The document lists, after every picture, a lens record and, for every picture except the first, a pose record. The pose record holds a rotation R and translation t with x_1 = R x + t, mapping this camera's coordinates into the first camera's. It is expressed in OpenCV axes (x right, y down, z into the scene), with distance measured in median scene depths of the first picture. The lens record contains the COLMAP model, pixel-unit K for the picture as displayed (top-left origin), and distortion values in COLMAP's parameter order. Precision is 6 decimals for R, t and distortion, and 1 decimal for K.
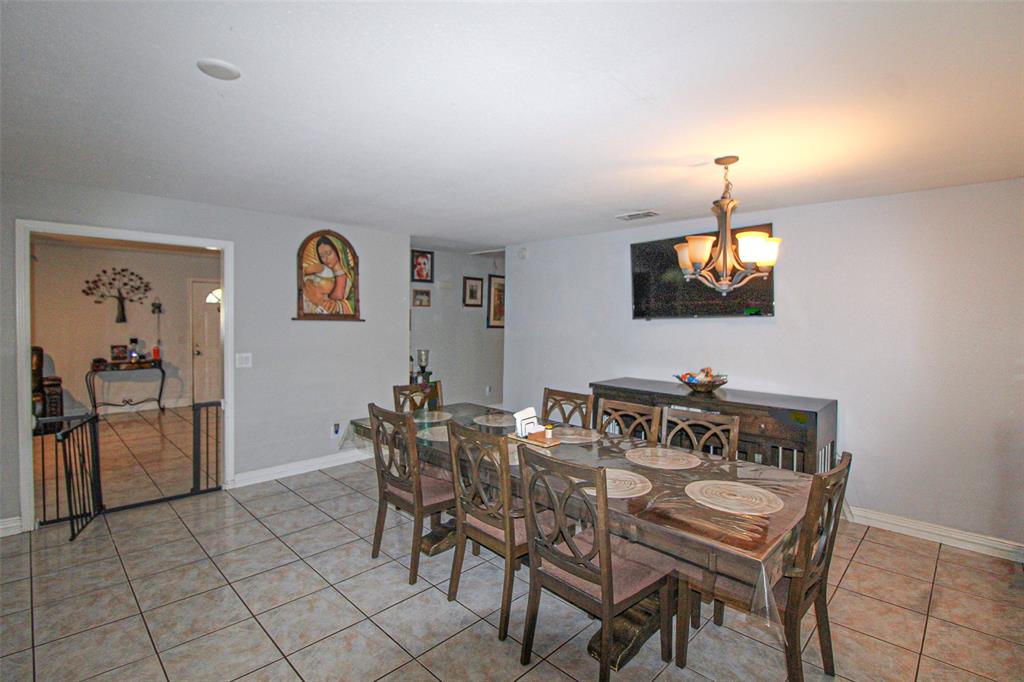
lens RADIAL K [[477.7, 0, 513.2], [0, 477.7, 331.5], [0, 0, 1]] dist [-0.000419, -0.013968]
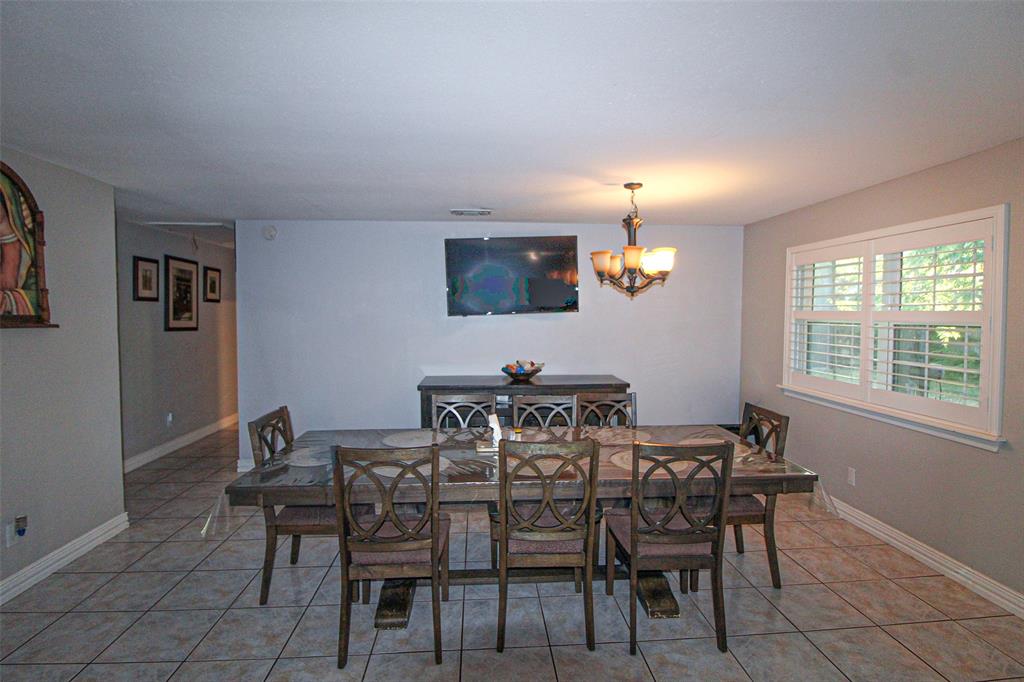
lens RADIAL K [[477.7, 0, 513.2], [0, 477.7, 331.5], [0, 0, 1]] dist [-0.000419, -0.013968]
pose [[0.667108, -0.043221, 0.743707, -0.397480], [0.032105, 0.999056, 0.029263, -0.016563], [-0.744269, 0.004356, 0.667865, 0.236861]]
